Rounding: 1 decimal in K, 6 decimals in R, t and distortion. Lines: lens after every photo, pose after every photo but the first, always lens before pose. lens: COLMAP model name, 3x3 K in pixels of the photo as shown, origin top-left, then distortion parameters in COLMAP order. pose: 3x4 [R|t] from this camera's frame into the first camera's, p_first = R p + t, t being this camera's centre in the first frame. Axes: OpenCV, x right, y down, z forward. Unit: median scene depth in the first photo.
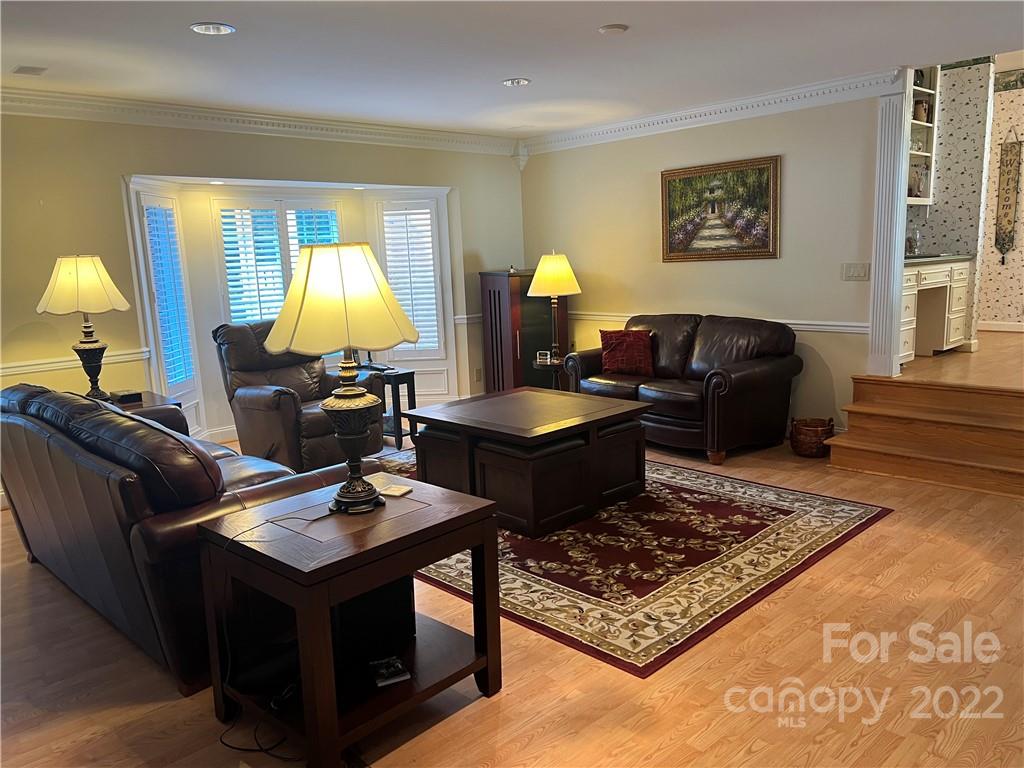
lens RADIAL K [[772.9, 0, 509.8], [0, 772.9, 385.0], [0, 0, 1]] dist [0.060930, -0.050934]
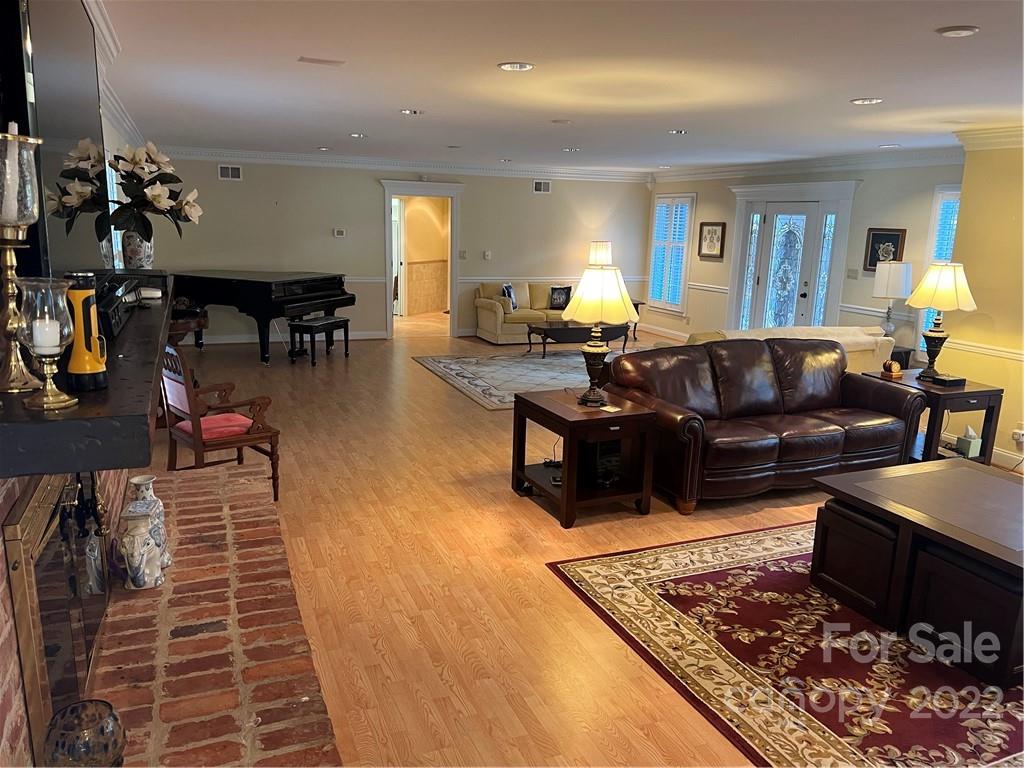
lens RADIAL K [[772.9, 0, 509.8], [0, 772.9, 386.8], [0, 0, 1]] dist [0.060930, -0.050934]
pose [[-0.371339, 0.220663, -0.901895, 1.132288], [-0.167745, 0.939422, 0.298910, -0.298621], [0.913219, 0.262285, -0.311829, 0.999525]]
